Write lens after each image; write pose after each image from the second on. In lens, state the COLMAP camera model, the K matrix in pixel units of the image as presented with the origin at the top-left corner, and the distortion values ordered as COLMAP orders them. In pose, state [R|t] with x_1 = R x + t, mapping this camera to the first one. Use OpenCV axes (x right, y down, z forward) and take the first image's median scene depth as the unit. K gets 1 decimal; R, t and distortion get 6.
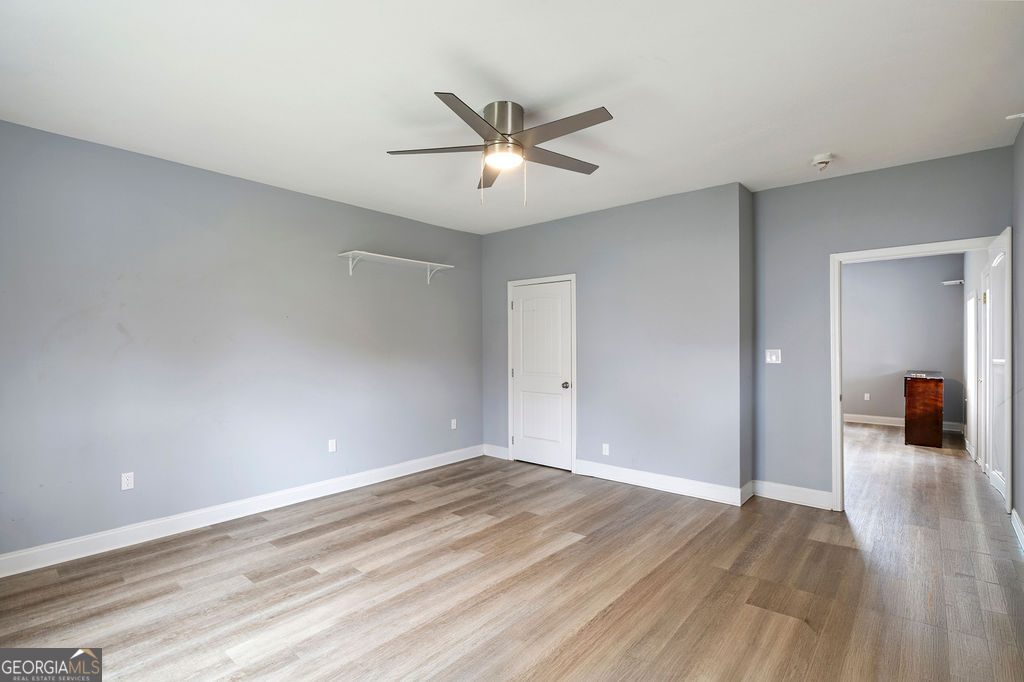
lens RADIAL K [[492.9, 0, 503.5], [0, 492.9, 338.4], [0, 0, 1]] dist [-0.010680, 0.001382]
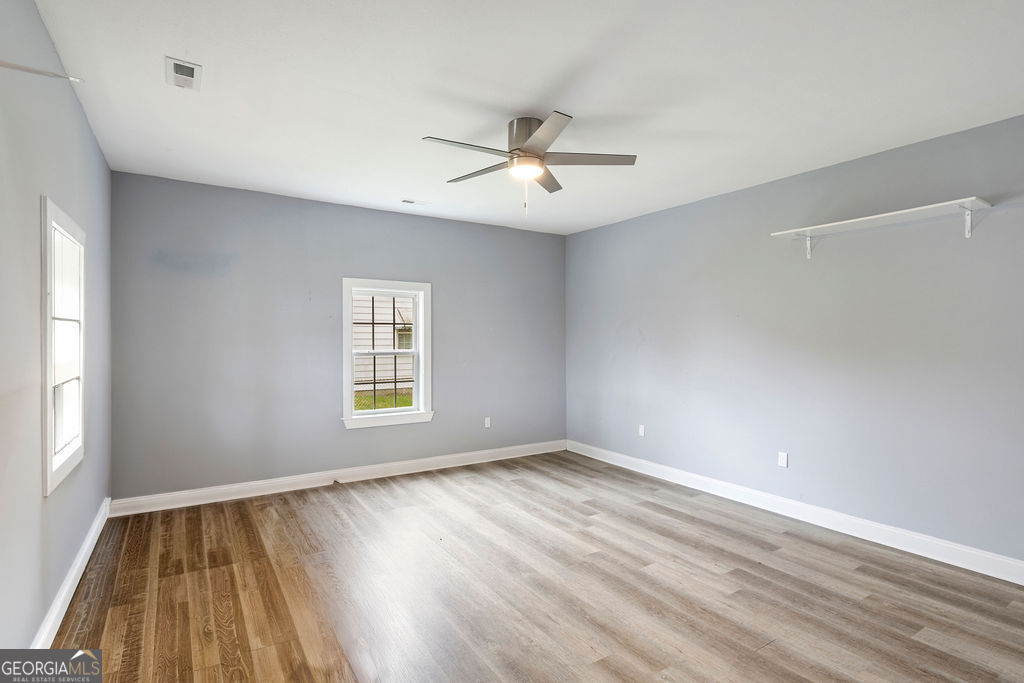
lens RADIAL K [[492.9, 0, 502.2], [0, 492.9, 340.9], [0, 0, 1]] dist [-0.010680, 0.001382]
pose [[-0.295696, -0.002792, -0.955278, 0.746410], [-0.000791, 0.999996, -0.002678, 0.011467], [0.955282, -0.000036, -0.295697, 0.920214]]
